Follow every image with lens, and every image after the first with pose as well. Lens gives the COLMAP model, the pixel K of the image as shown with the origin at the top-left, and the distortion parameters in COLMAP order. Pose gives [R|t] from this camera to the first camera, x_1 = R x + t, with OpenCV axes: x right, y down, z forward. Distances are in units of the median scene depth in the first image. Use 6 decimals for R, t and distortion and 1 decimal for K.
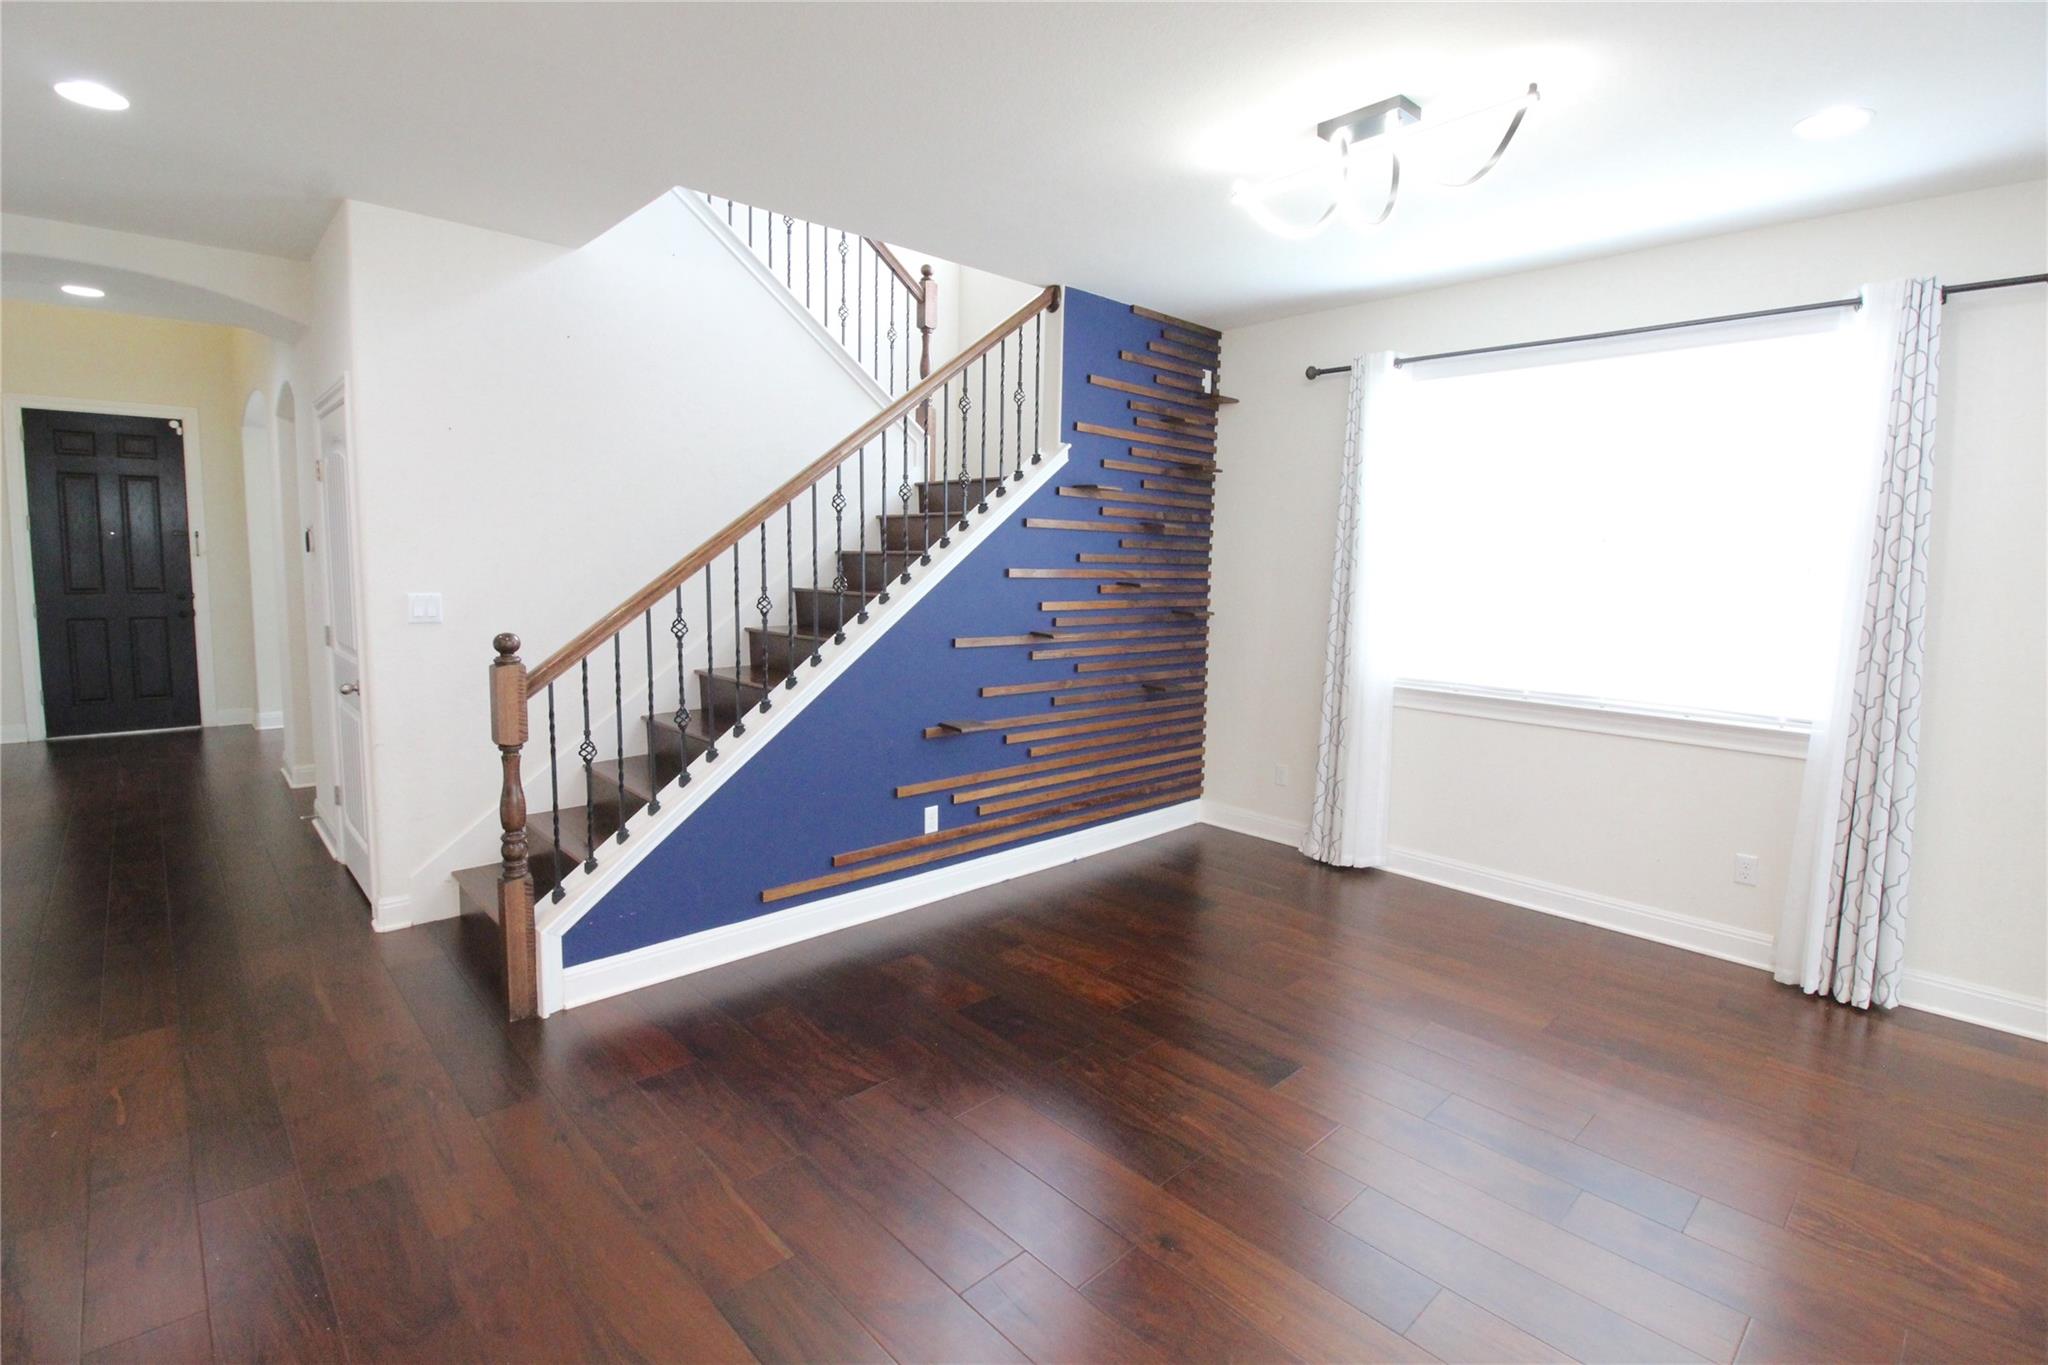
lens RADIAL K [[961.4, 0, 1024.0], [0, 961.4, 682.5], [0, 0, 1]] dist [0.000053, -0.013177]
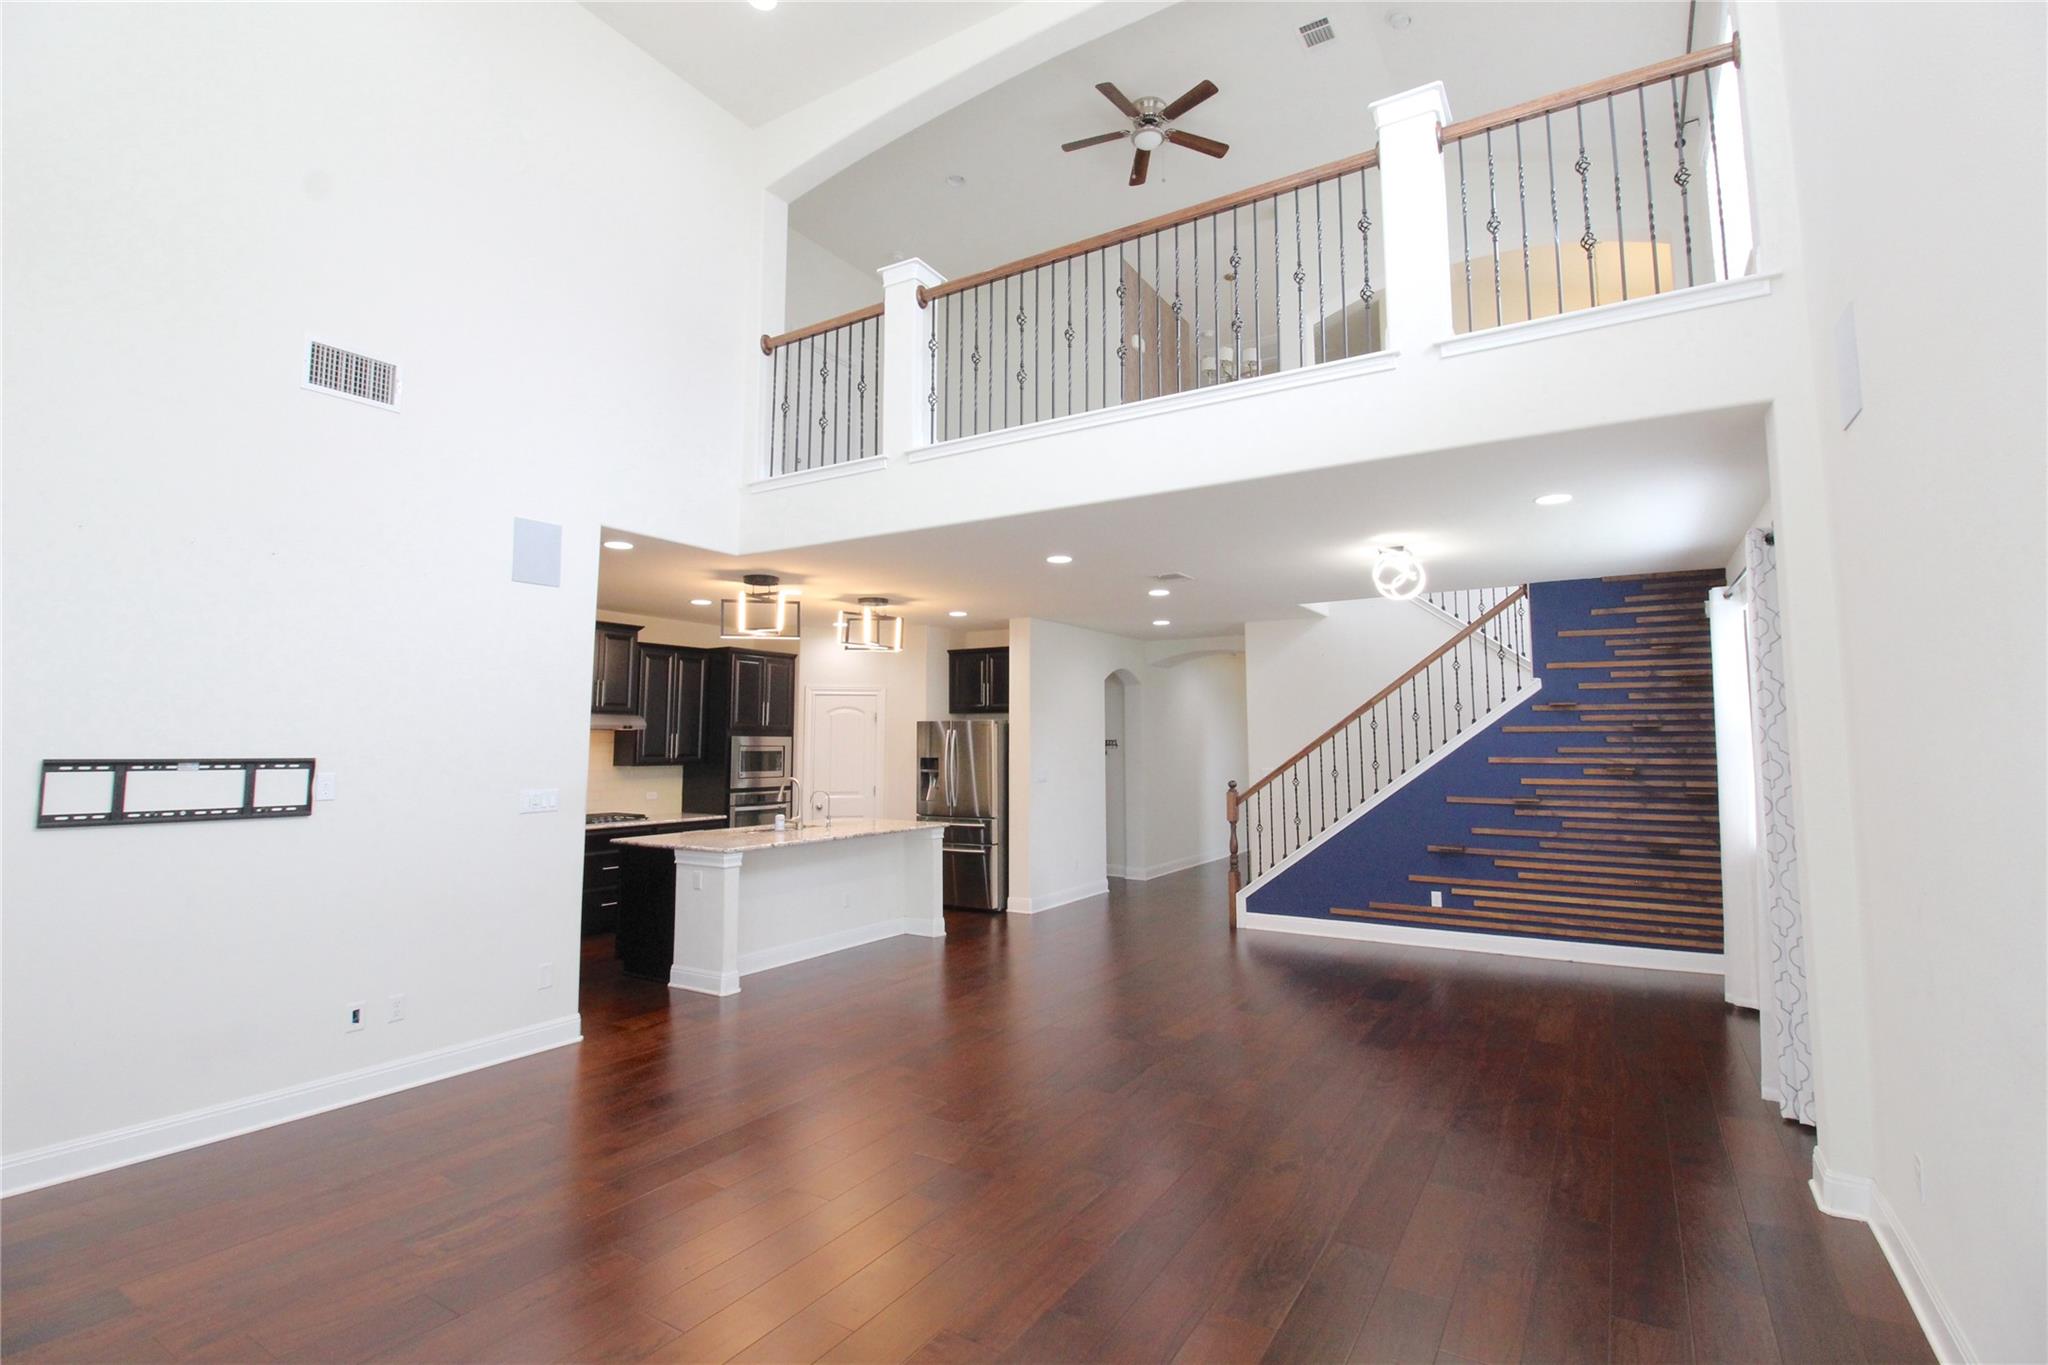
lens RADIAL K [[945.3, 0, 1028.8], [0, 945.3, 652.9], [0, 0, 1]] dist [0.000073, -0.012069]
pose [[0.241056, -0.098838, -0.965465, 1.412557], [-0.107923, 0.985901, -0.127876, -0.000795], [0.964492, 0.135021, 0.226990, -0.172292]]
